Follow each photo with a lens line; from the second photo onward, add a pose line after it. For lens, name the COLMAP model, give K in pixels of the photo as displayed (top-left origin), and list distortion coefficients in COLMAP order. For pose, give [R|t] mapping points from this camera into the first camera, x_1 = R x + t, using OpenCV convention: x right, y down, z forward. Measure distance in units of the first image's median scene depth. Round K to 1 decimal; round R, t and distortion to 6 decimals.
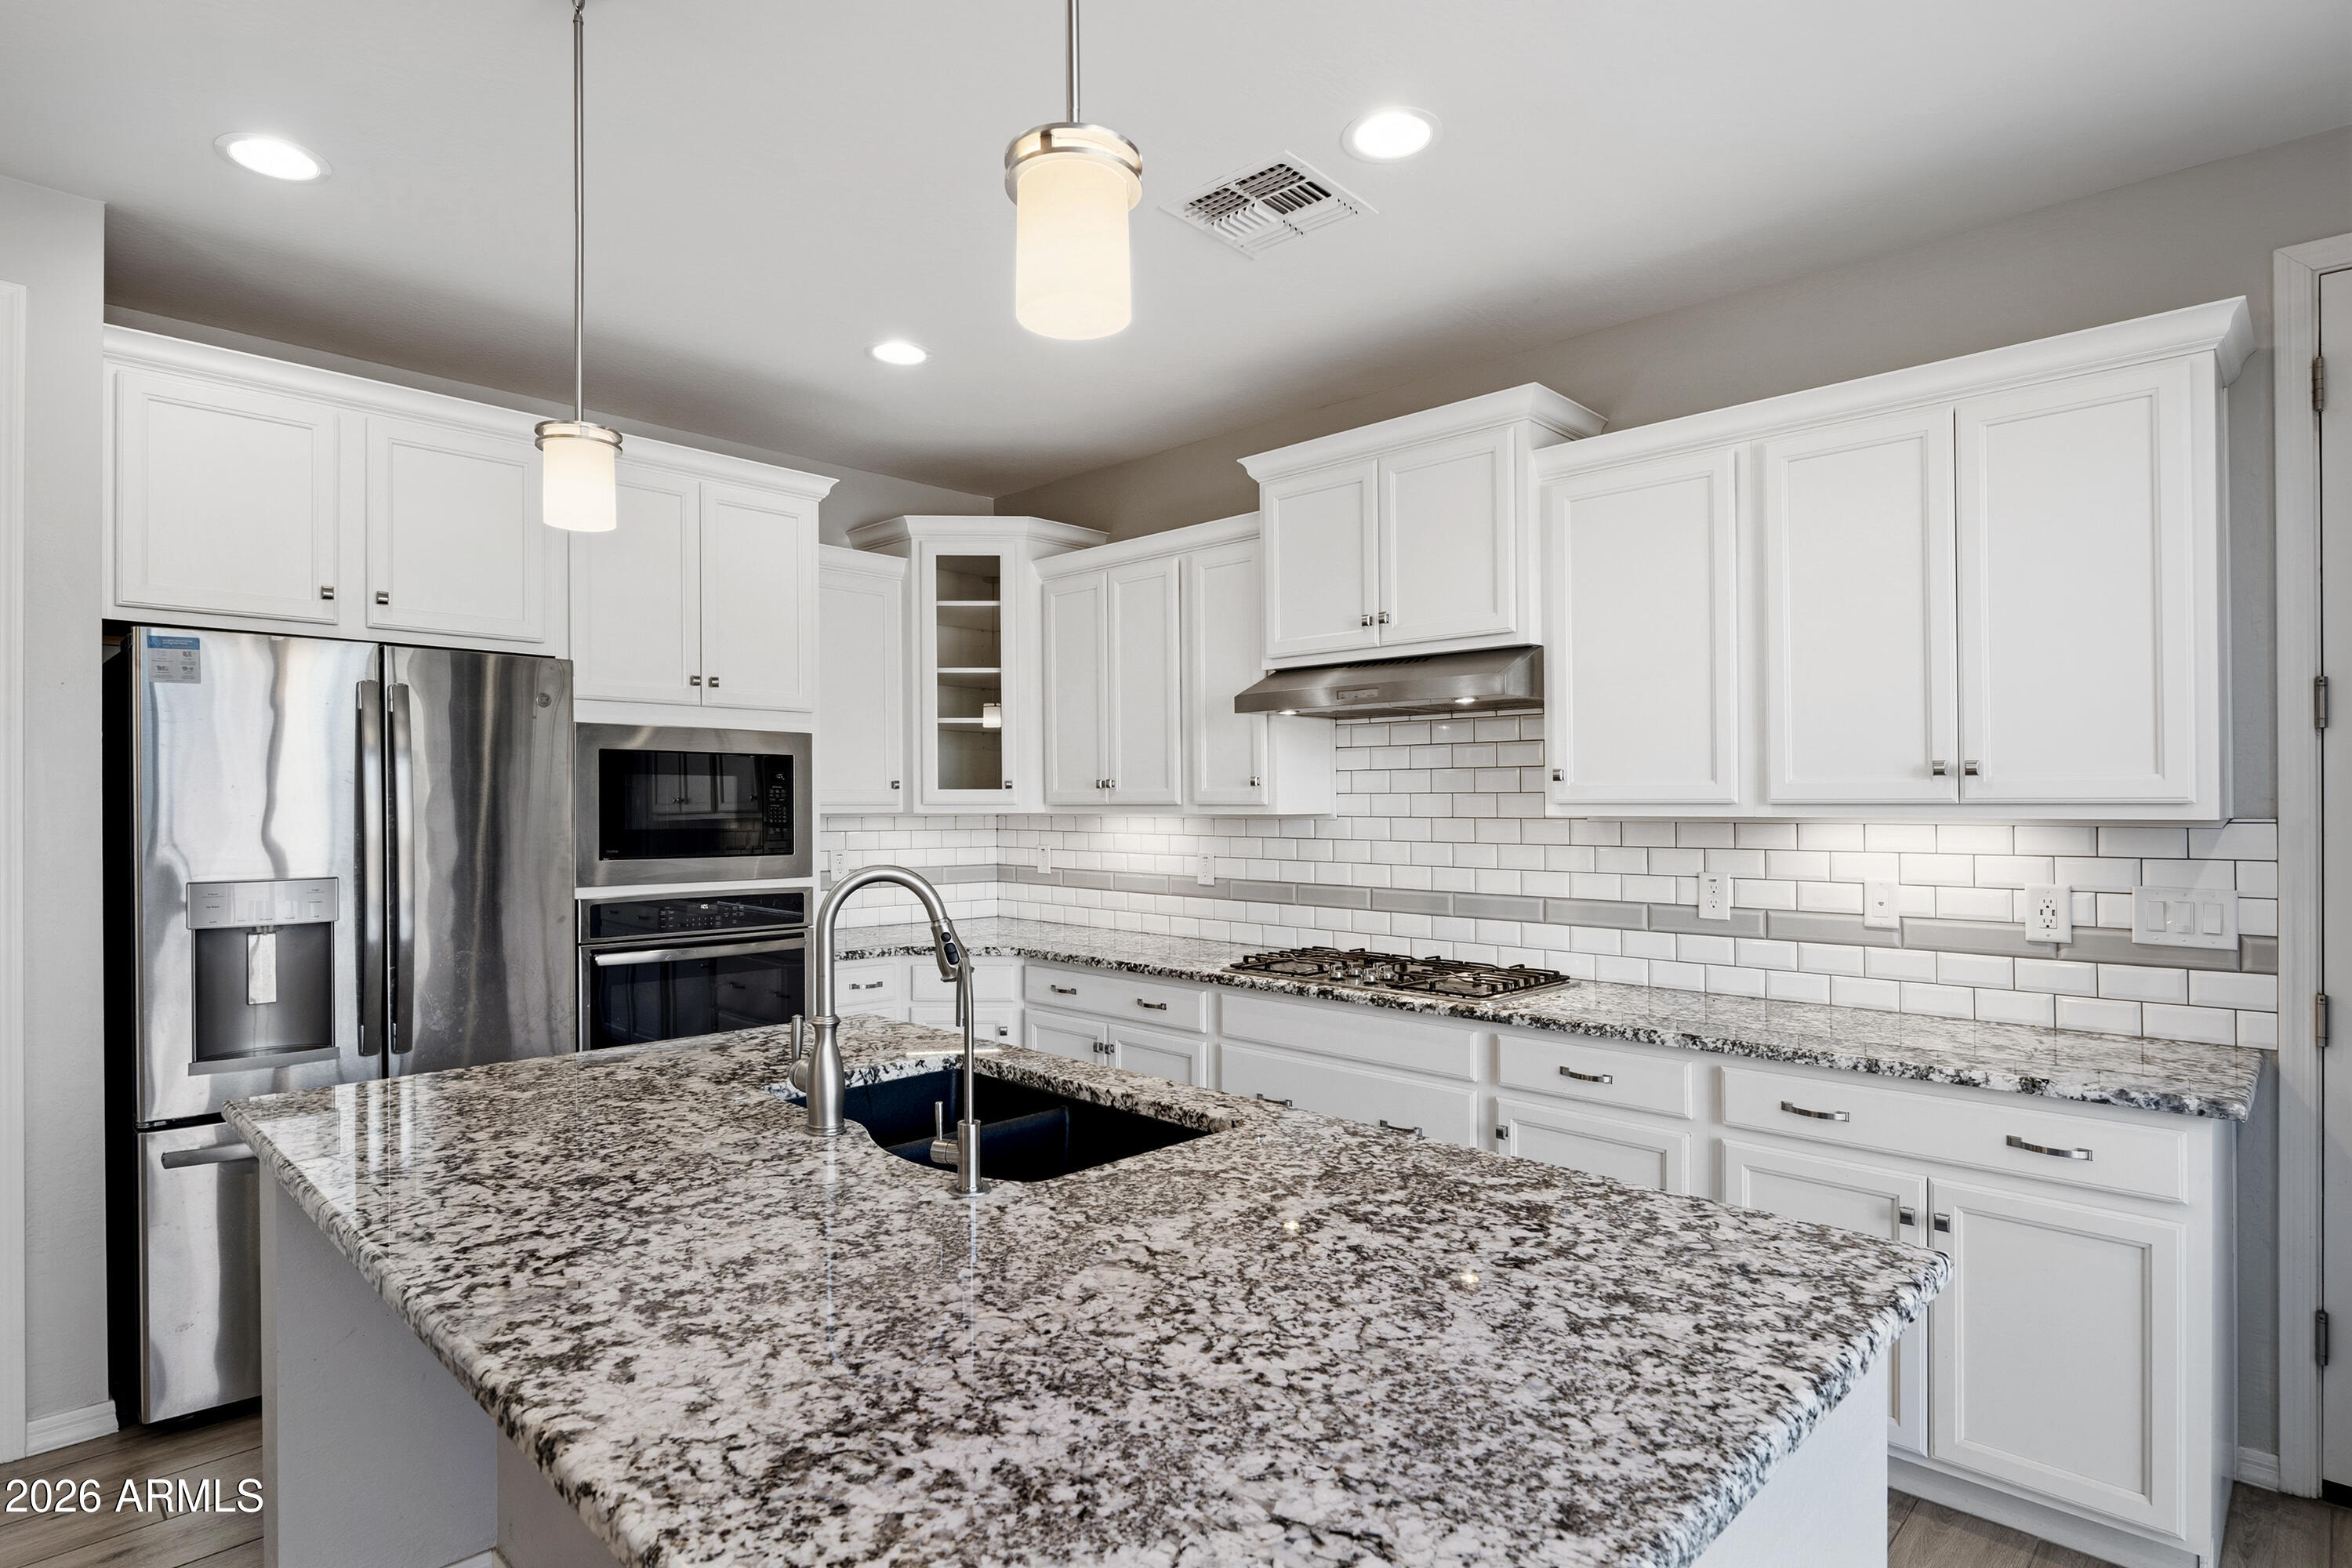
lens RADIAL K [[1224.5, 0, 1142.5], [0, 1224.5, 793.8], [0, 0, 1]] dist [-0.006202, 0.000715]
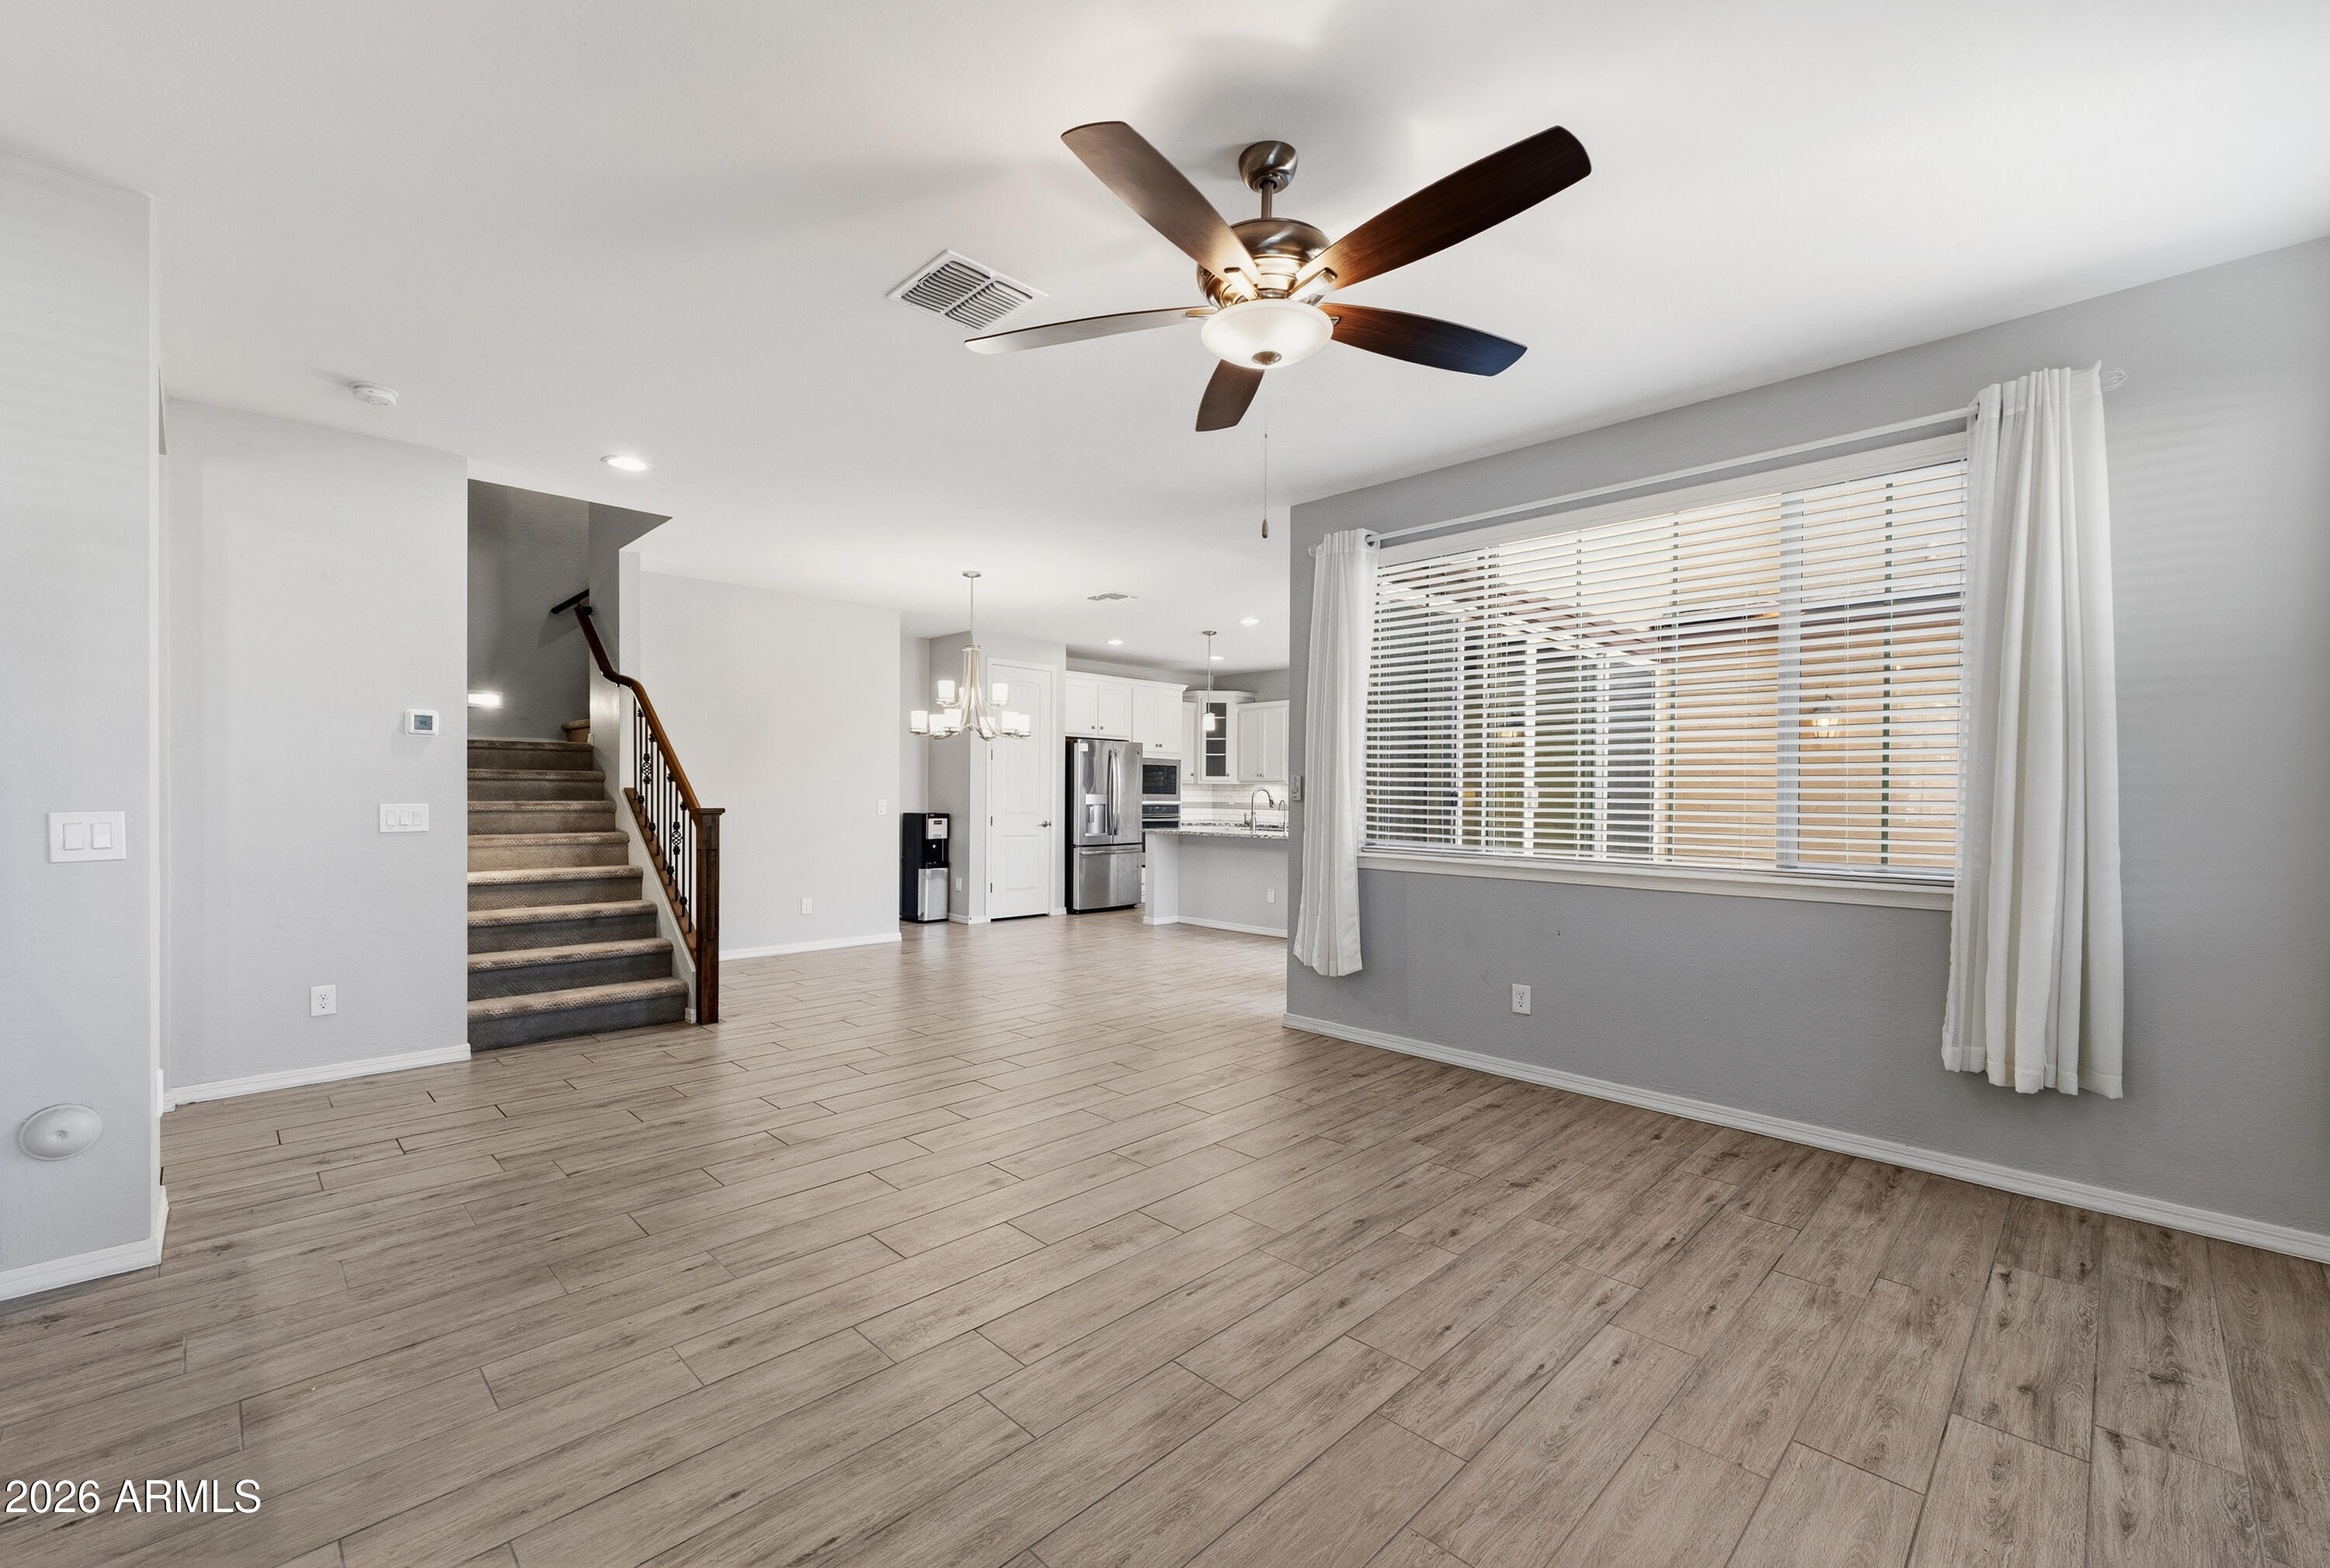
lens RADIAL K [[966.6, 0, 1155.5], [0, 966.6, 799.9], [0, 0, 1]] dist [0.009954, 0.000086]
pose [[0.999915, 0.007226, -0.010861, -0.389880], [-0.007042, 0.999834, 0.016824, 0.024439], [0.010981, -0.016746, 0.999799, -2.206695]]
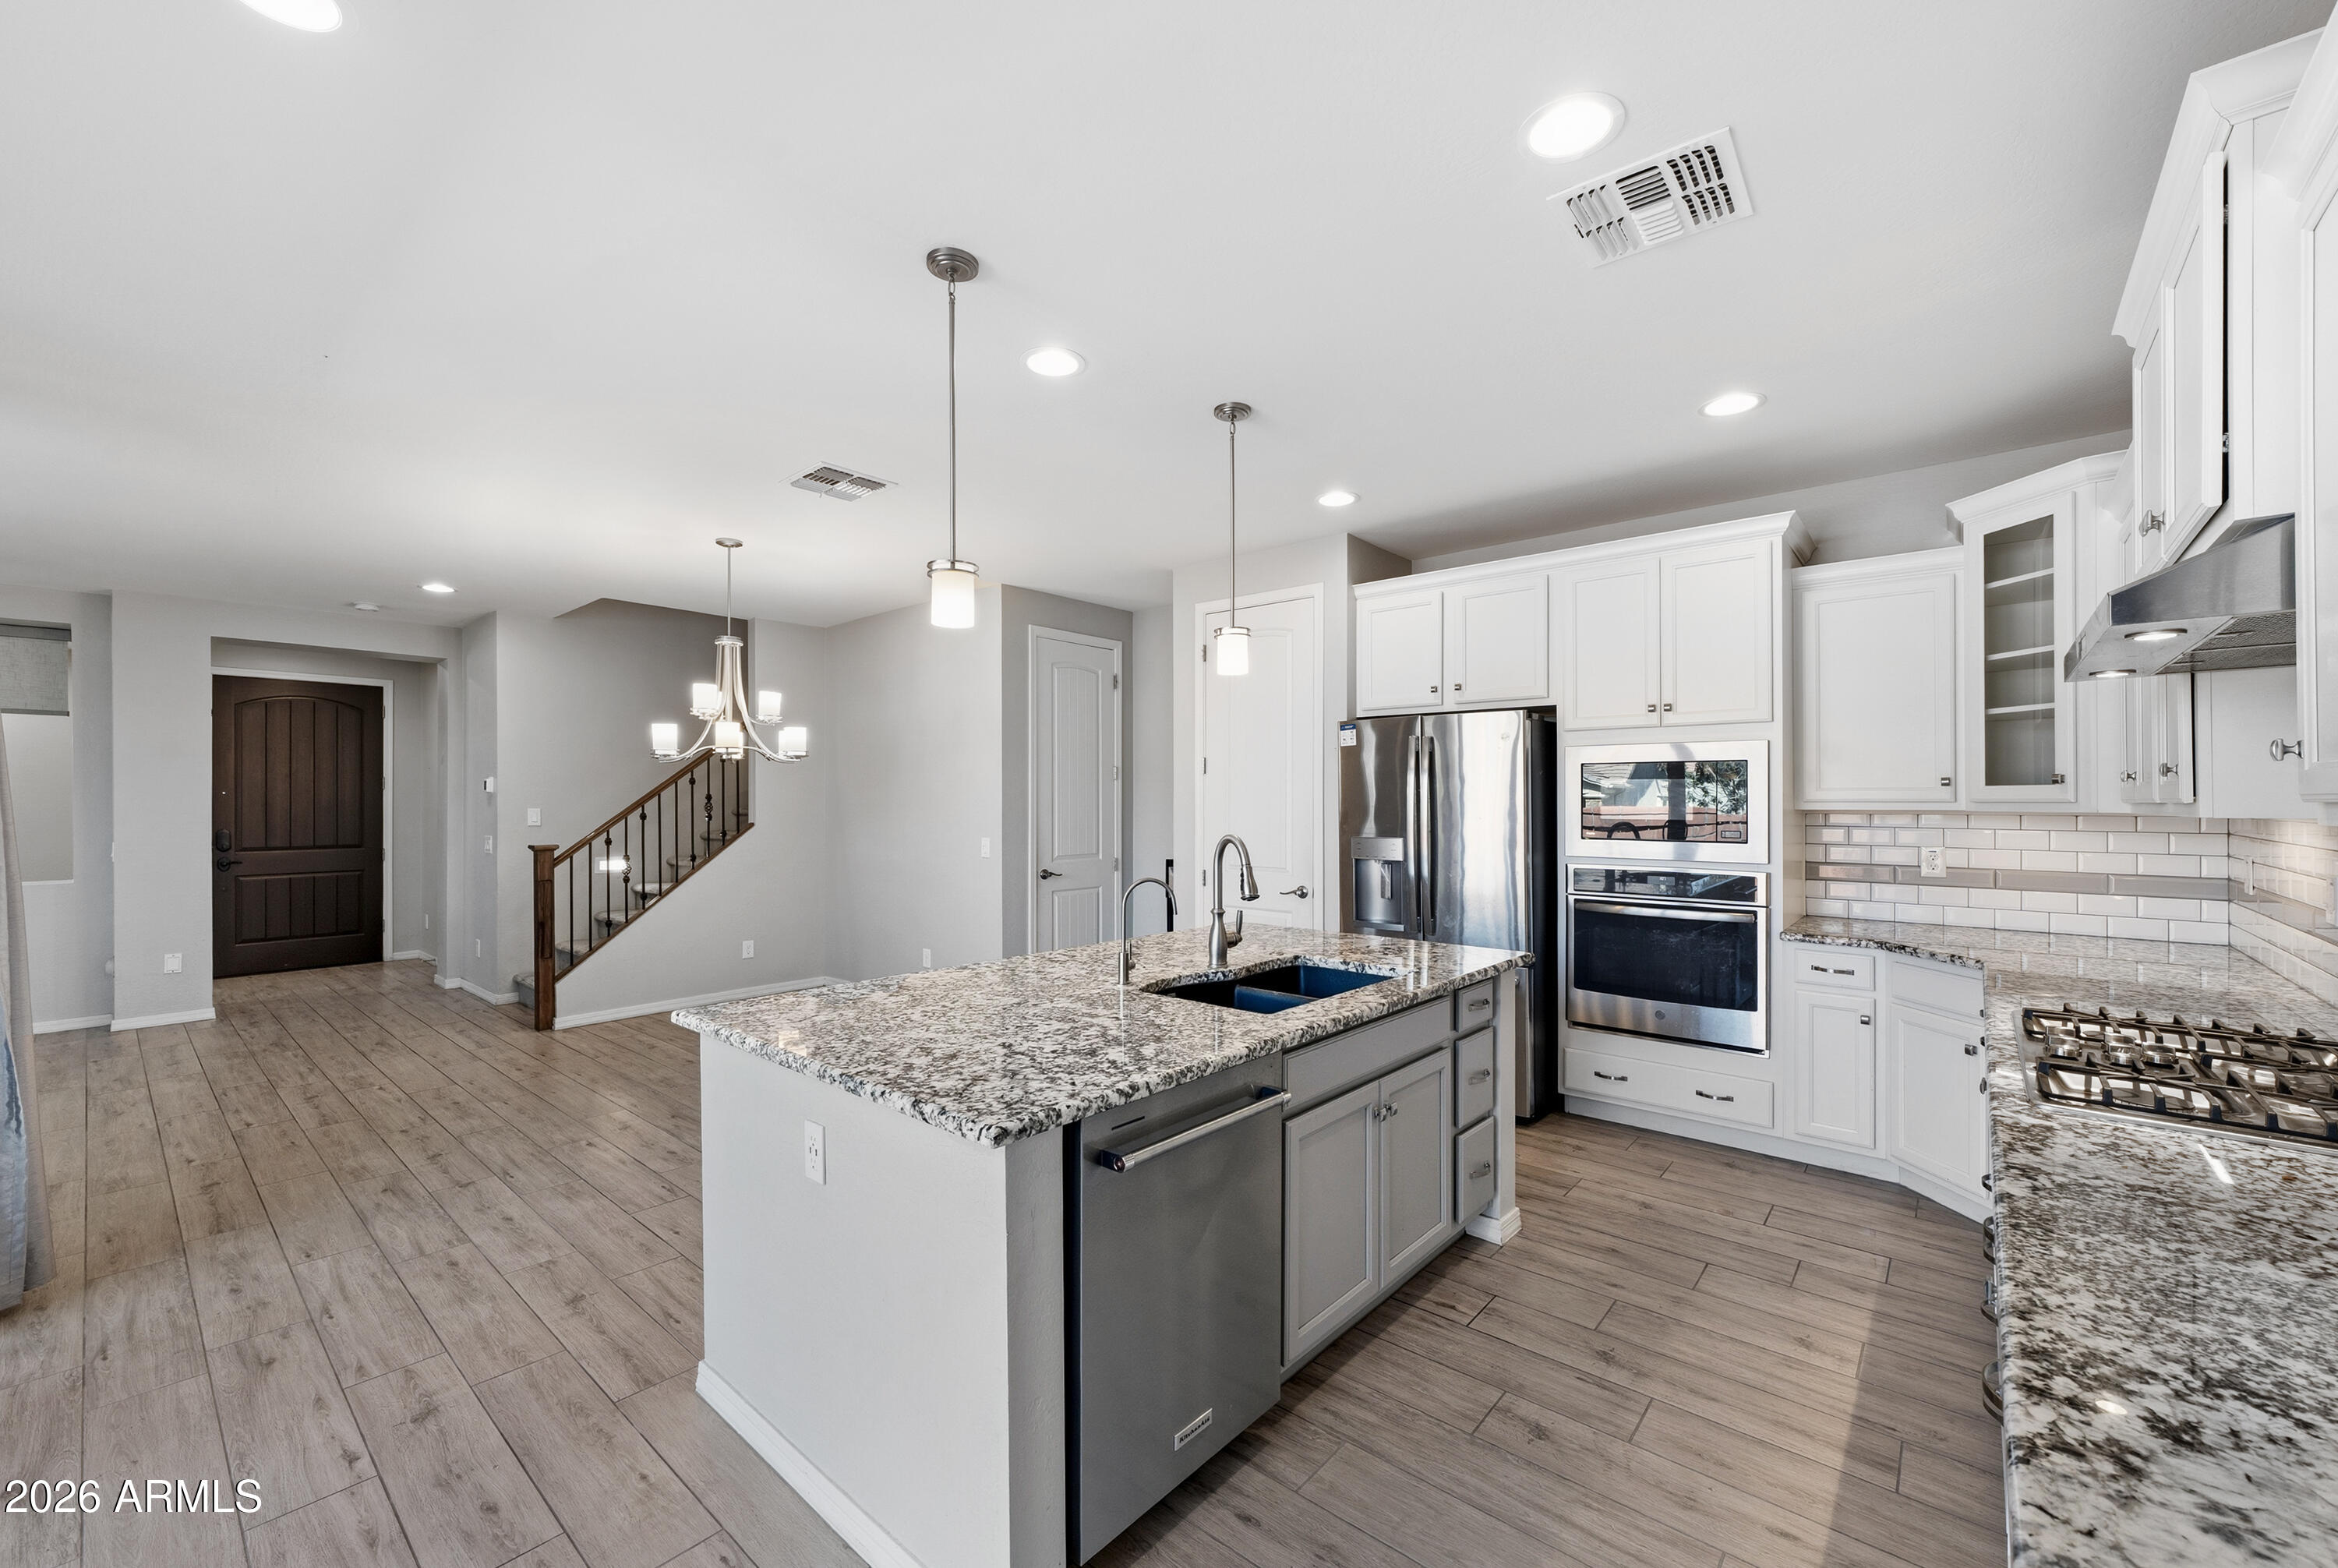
lens RADIAL K [[914.3, 0, 1153.5], [0, 914.3, 796.4], [0, 0, 1]] dist [0.001298, 0.000441]
pose [[0.064761, -0.005462, -0.997886, 0.708393], [0.013844, 0.999894, -0.004574, 0.001062], [0.997805, -0.013518, 0.064829, 0.462141]]
